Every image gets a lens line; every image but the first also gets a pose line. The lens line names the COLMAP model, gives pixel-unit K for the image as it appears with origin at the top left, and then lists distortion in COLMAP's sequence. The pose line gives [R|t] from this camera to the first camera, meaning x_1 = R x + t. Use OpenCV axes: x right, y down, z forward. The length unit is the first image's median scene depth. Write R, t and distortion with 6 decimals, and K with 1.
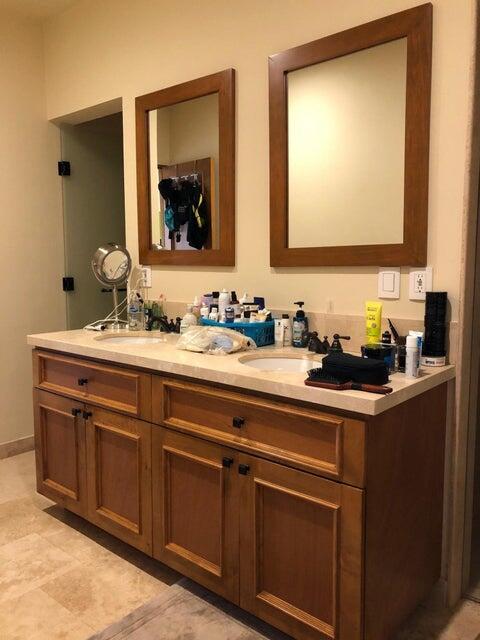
lens RADIAL K [[536.2, 0, 240.0], [0, 536.2, 320.0], [0, 0, 1]] dist [0.018141, 0.008171]
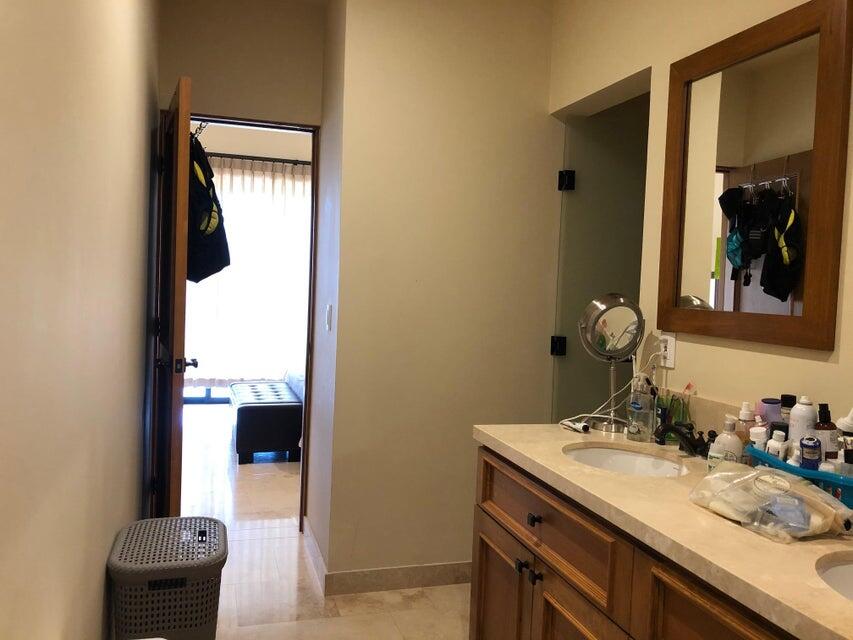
lens RADIAL K [[714.6, 0, 427.7], [0, 714.6, 310.9], [0, 0, 1]] dist [0.018141, 0.008171]
pose [[0.848881, 0.053869, -0.525833, 0.019185], [-0.100194, 0.993157, -0.060005, -0.051893], [0.519002, 0.103622, 0.848469, 0.180552]]
